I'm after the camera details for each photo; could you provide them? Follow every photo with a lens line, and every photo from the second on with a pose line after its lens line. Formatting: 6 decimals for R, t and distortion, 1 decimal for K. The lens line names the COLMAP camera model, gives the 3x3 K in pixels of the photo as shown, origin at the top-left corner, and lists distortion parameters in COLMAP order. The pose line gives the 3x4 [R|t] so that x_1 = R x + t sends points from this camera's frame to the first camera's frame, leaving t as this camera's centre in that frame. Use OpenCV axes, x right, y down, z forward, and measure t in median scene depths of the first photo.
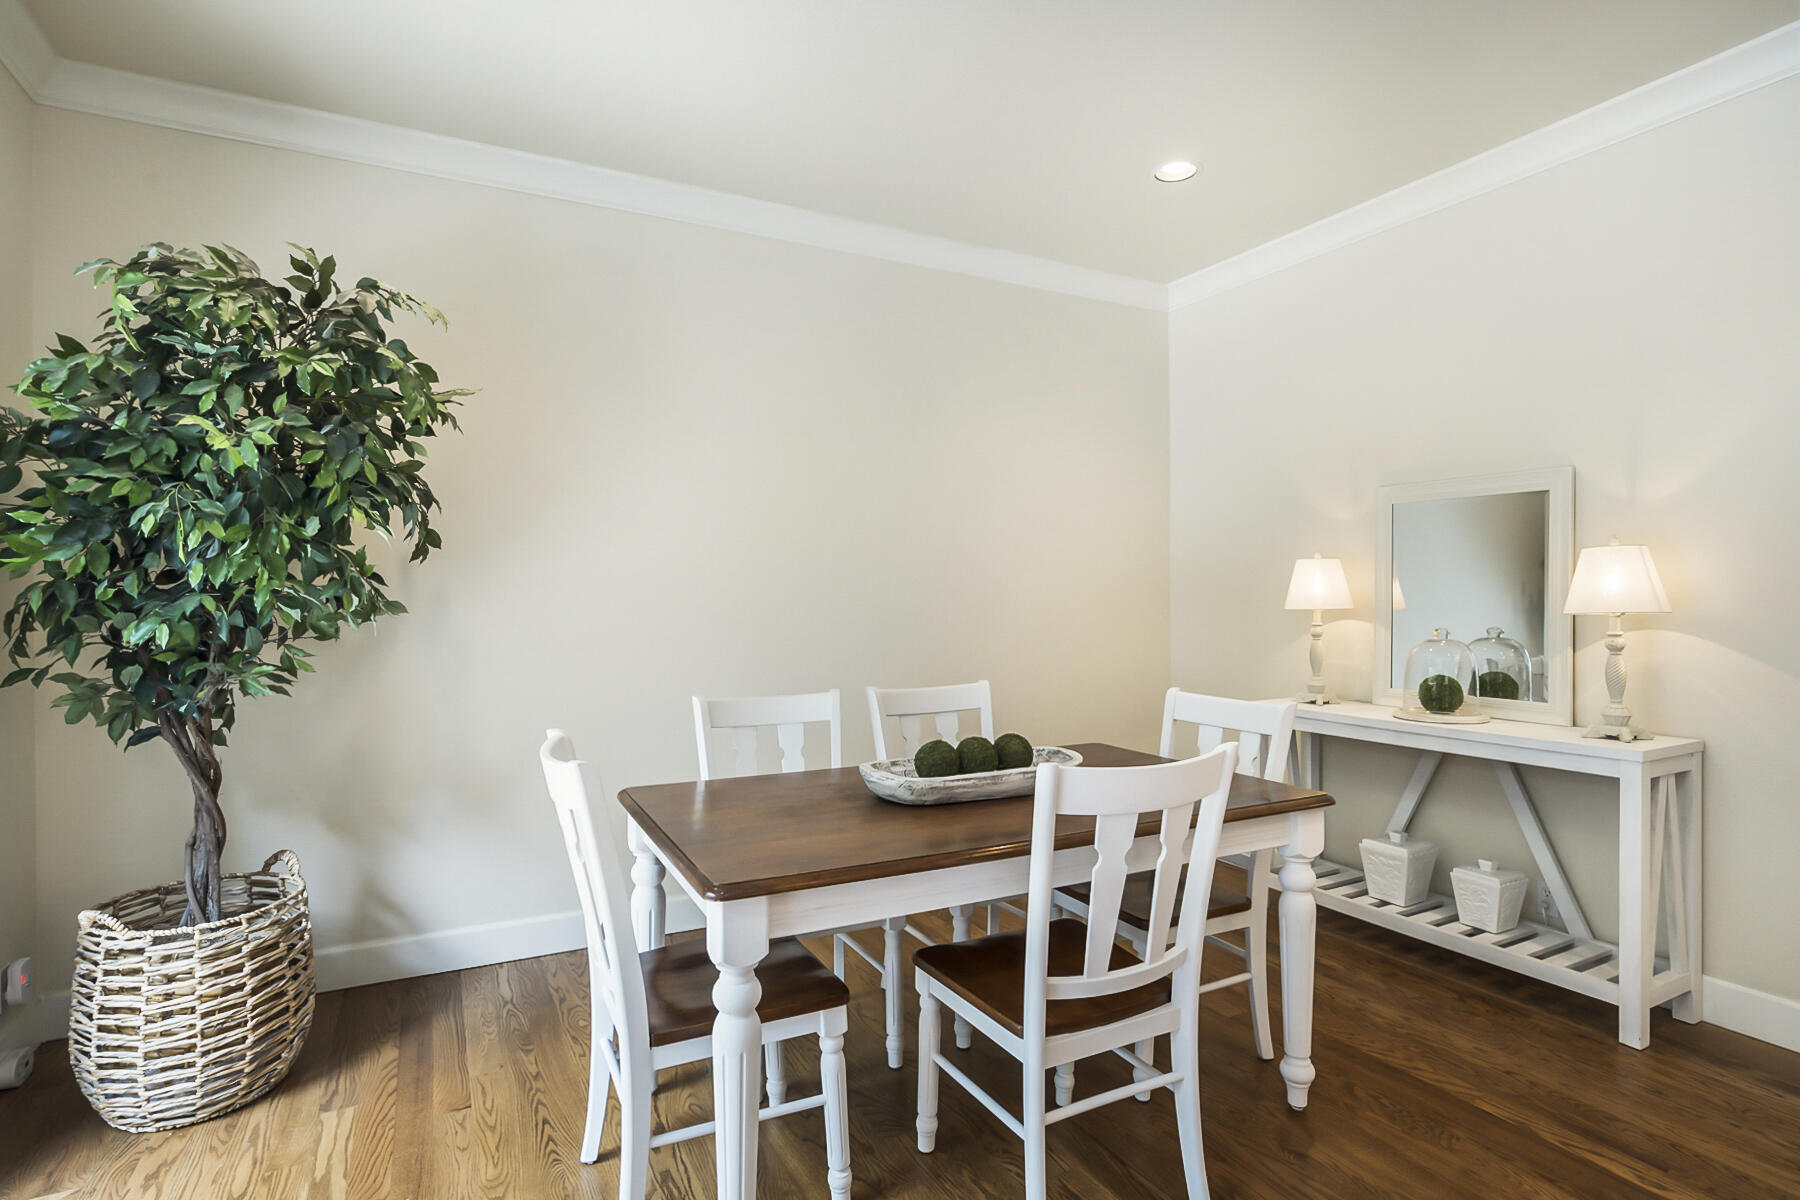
lens RADIAL K [[903.6, 0, 899.8], [0, 903.6, 598.6], [0, 0, 1]] dist [-0.022228, 0.009076]
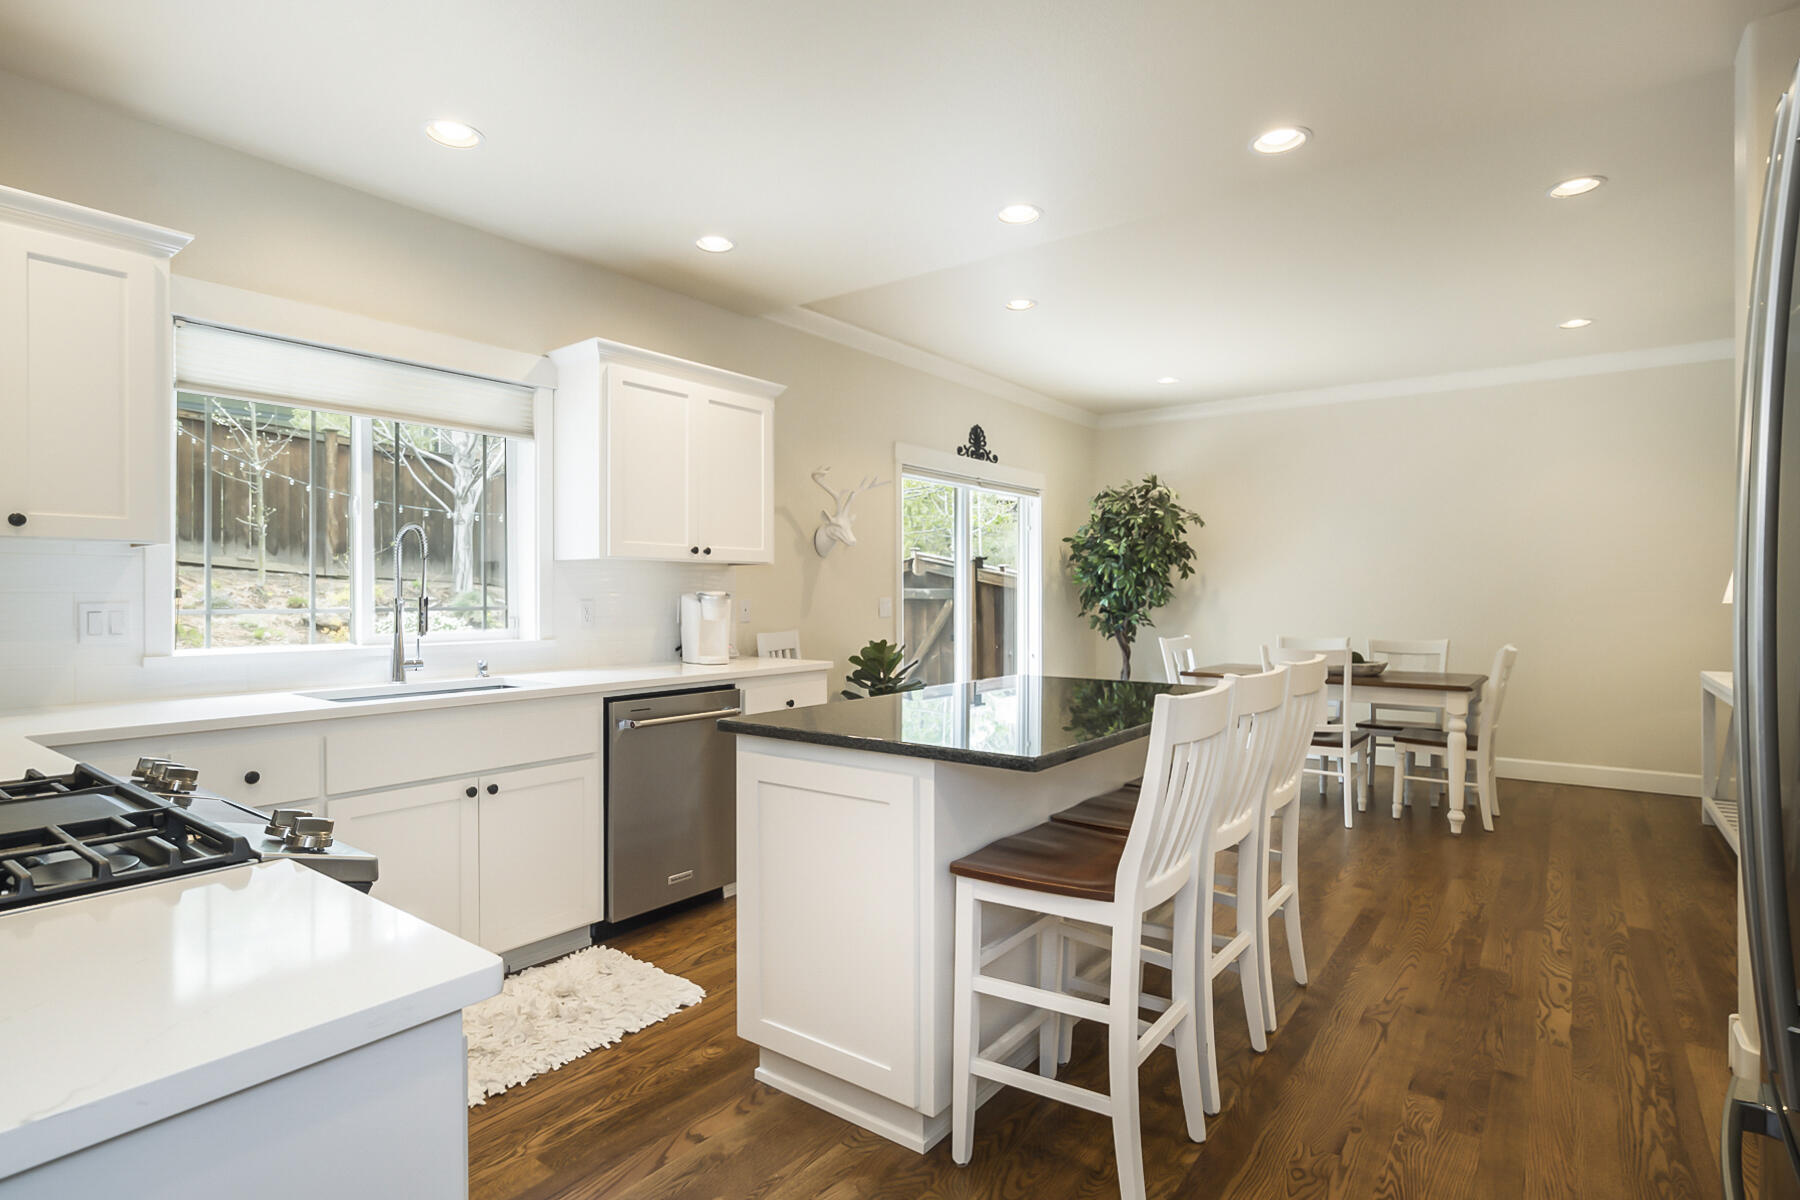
lens RADIAL K [[903.6, 0, 898.7], [0, 903.6, 600.7], [0, 0, 1]] dist [-0.022228, 0.009076]
pose [[0.432295, 0.012707, -0.901643, 1.791729], [-0.001335, 0.999909, 0.013452, -0.012016], [0.901731, -0.004612, 0.432273, -1.112021]]
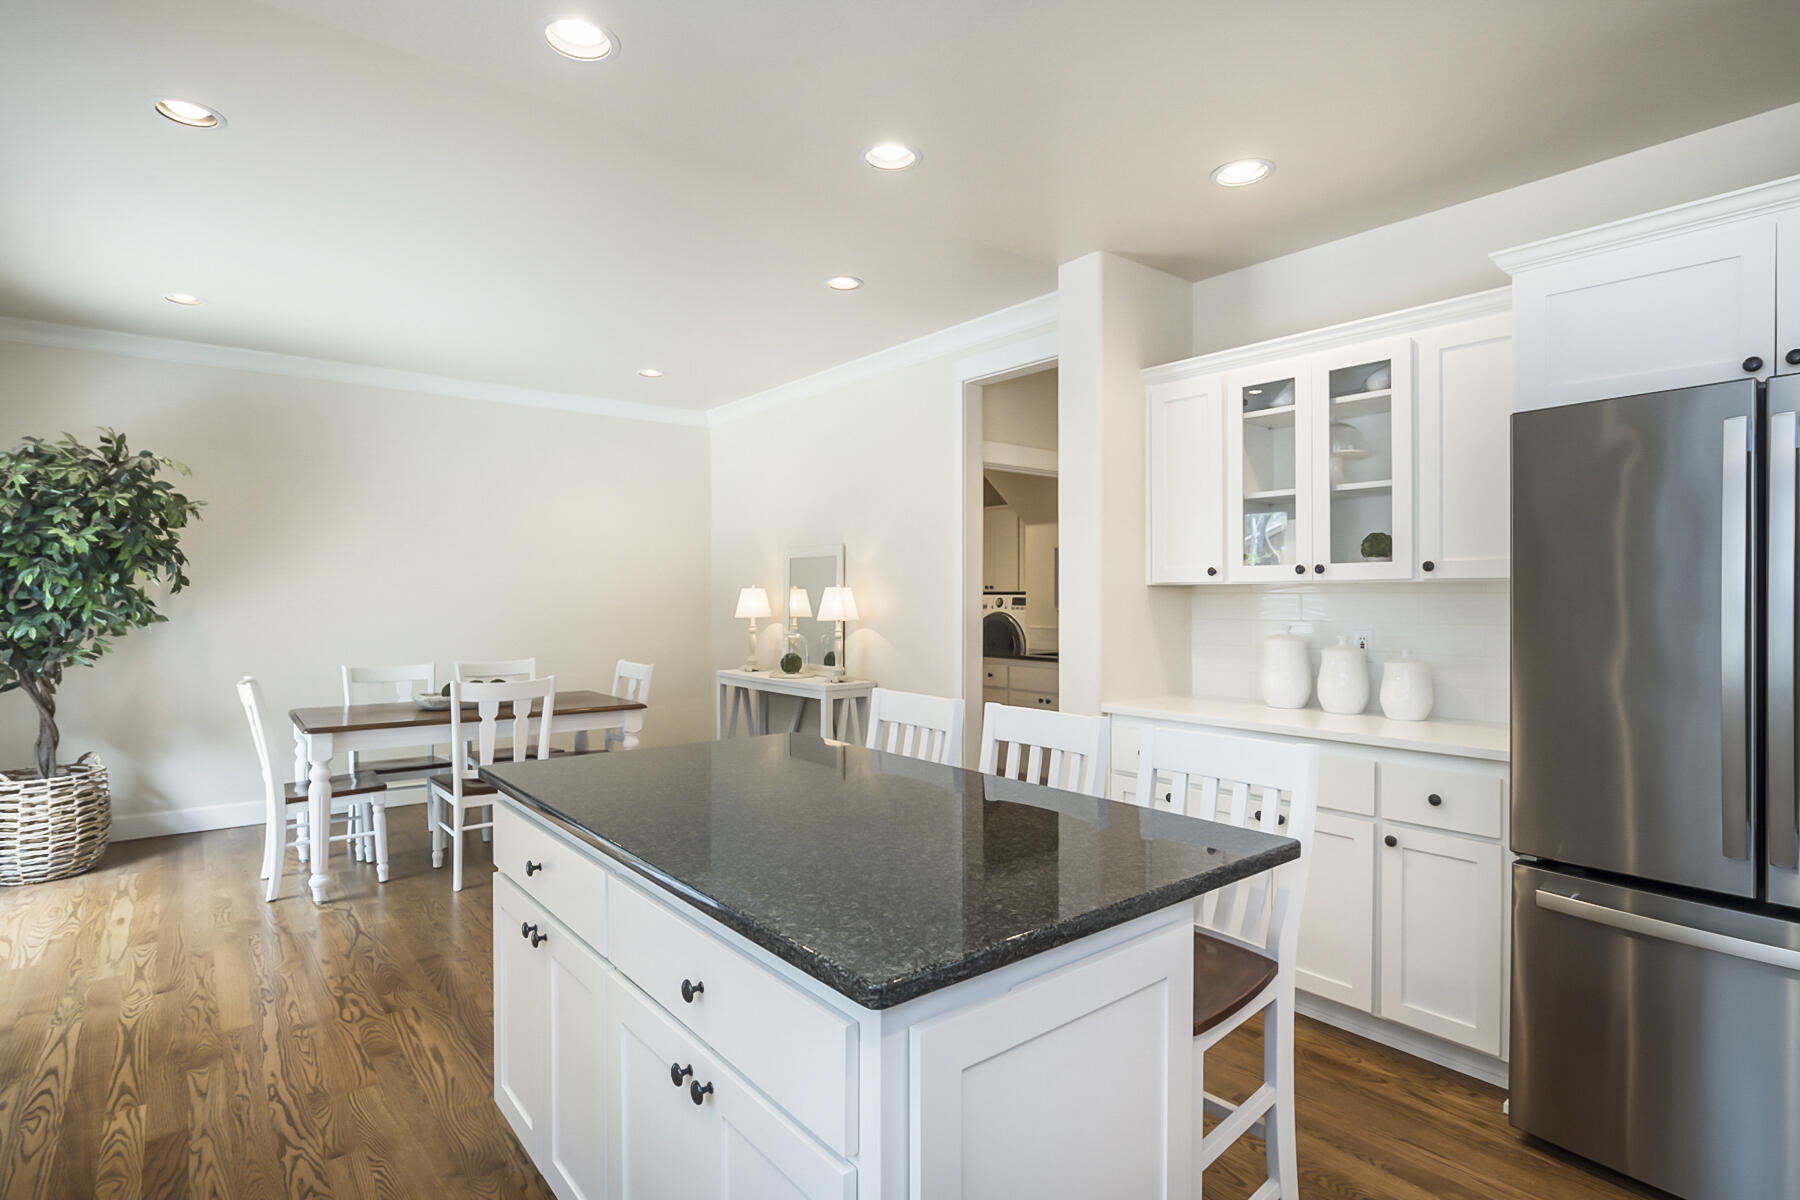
lens RADIAL K [[903.6, 0, 902.8], [0, 903.6, 600.5], [0, 0, 1]] dist [-0.022228, 0.009076]
pose [[0.980777, 0.002602, 0.195116, 0.661837], [-0.002712, 0.999996, 0.000296, -0.036300], [-0.195115, -0.000820, 0.980780, -1.264682]]
